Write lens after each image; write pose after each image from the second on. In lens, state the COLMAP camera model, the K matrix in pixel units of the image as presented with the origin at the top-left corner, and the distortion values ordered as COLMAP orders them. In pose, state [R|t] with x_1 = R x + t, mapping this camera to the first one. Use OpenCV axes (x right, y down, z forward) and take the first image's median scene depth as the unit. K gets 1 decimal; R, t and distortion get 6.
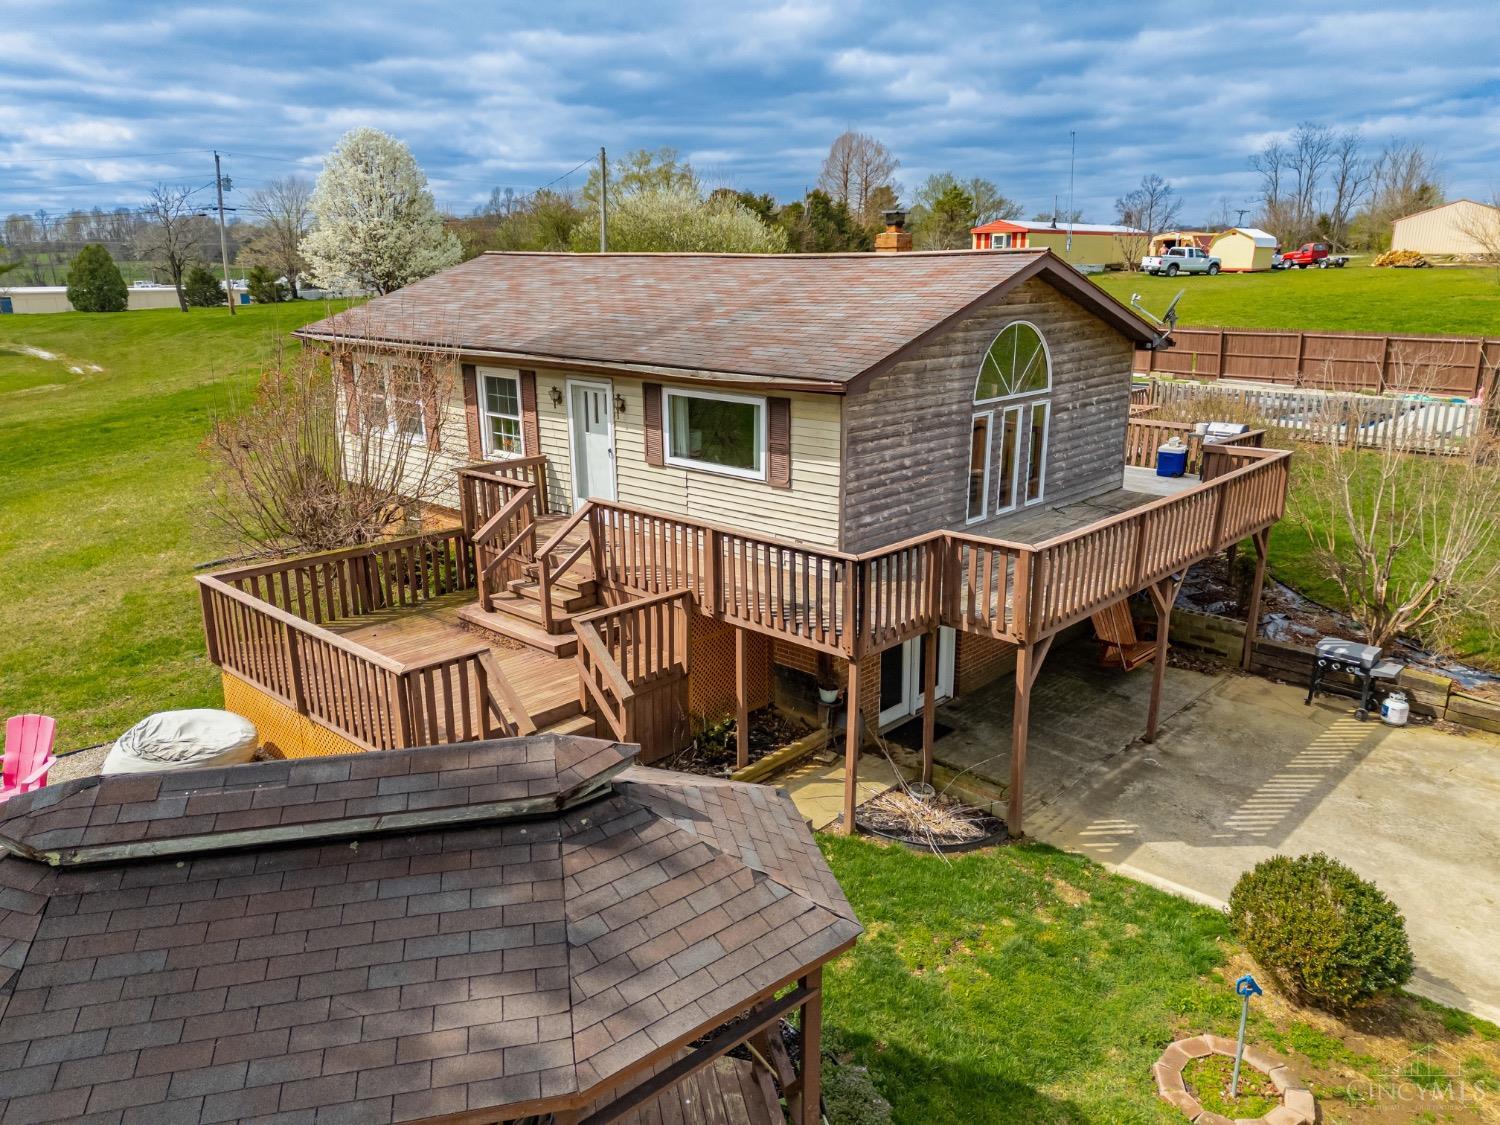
lens RADIAL K [[1093.2, 0, 754.2], [0, 1093.2, 572.2], [0, 0, 1]] dist [0.063976, -0.060730]
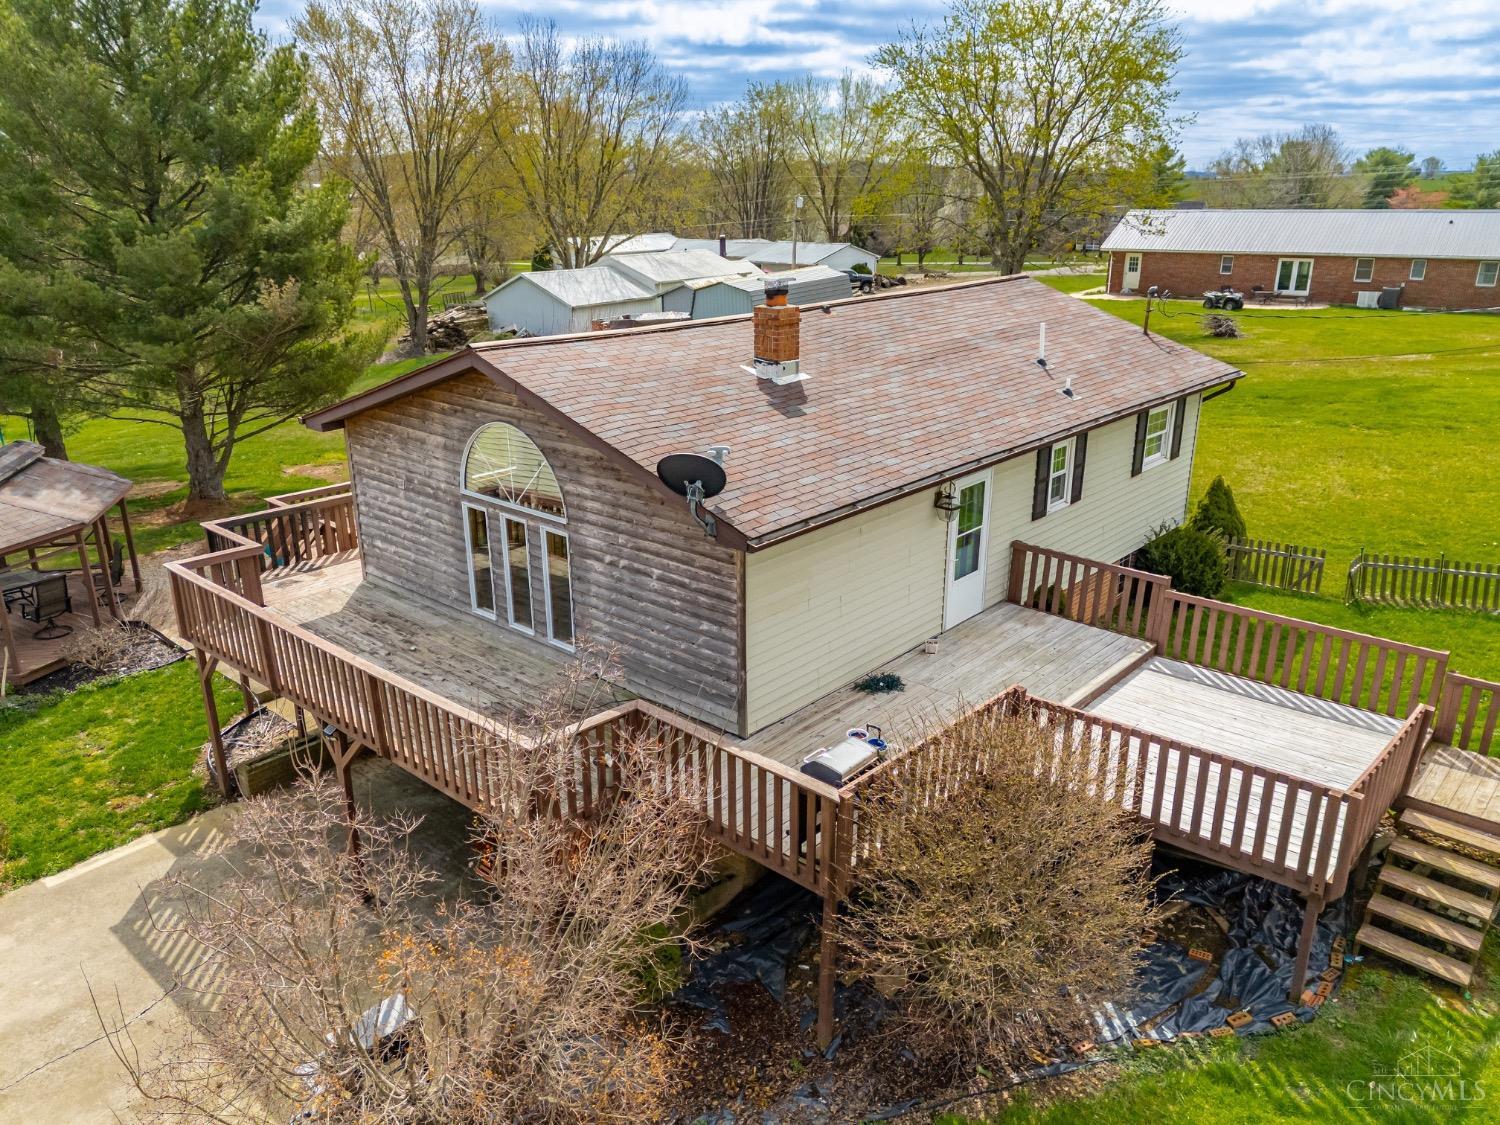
lens RADIAL K [[1093.2, 0, 754.2], [0, 1093.2, 572.2], [0, 0, 1]] dist [0.063976, -0.060730]
pose [[0.016430, 0.336483, -0.941546, 1.176648], [-0.264280, 0.909645, 0.320470, -0.482549], [0.964306, 0.243567, 0.103871, 1.210315]]
